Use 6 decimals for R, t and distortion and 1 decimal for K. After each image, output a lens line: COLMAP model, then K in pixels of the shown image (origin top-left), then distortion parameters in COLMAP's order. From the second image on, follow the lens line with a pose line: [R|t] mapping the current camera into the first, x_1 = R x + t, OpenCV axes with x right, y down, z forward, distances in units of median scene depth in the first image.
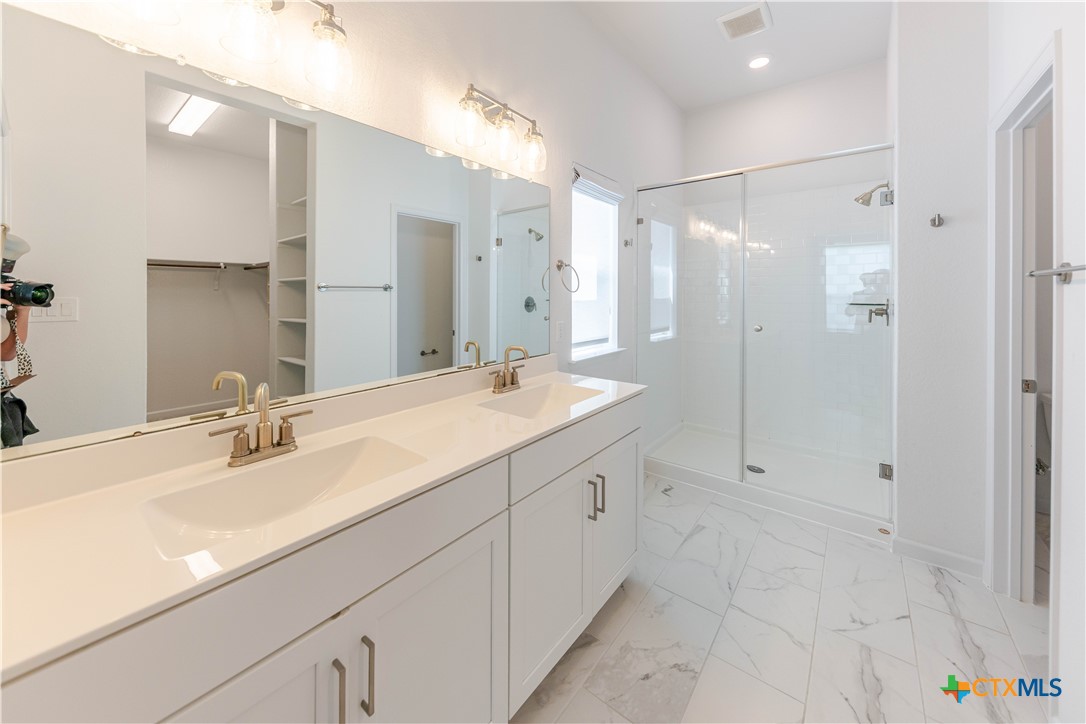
lens RADIAL K [[394.9, 0, 539.5], [0, 394.9, 288.7], [0, 0, 1]] dist [0.000657, -0.000317]
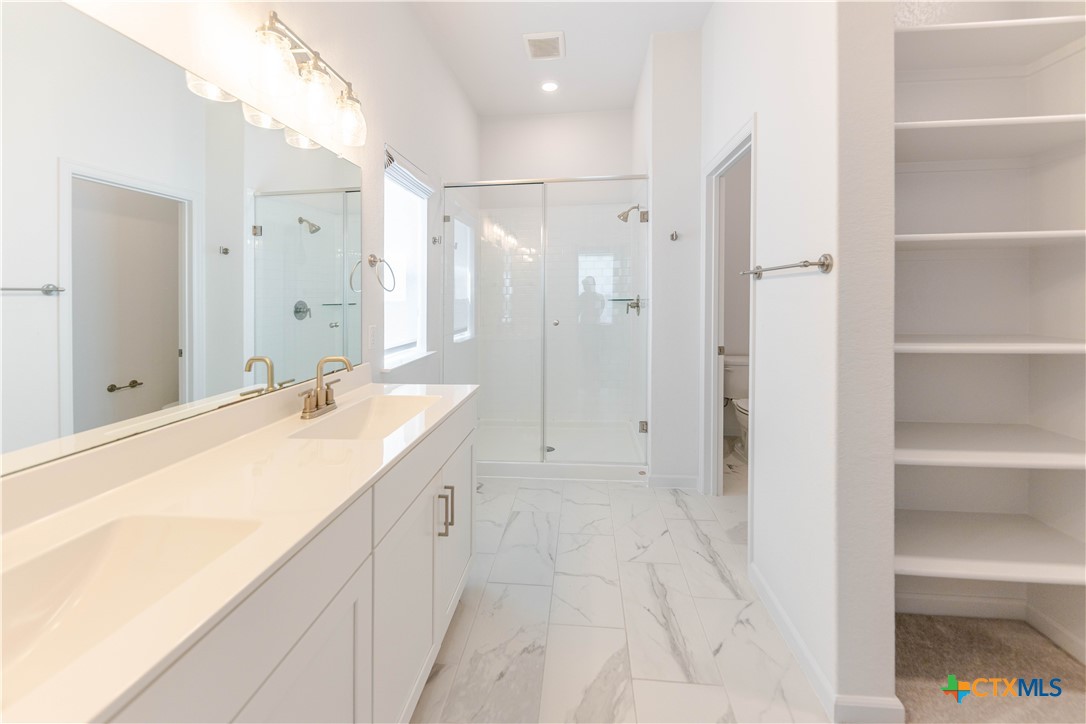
lens RADIAL K [[402.5, 0, 542.3], [0, 402.5, 293.8], [0, 0, 1]] dist [0.000181, -0.000171]
pose [[0.844783, -0.011889, 0.534978, -0.106758], [0.009807, 0.999929, 0.006735, 0.011710], [-0.535020, -0.000443, 0.844839, 0.057001]]
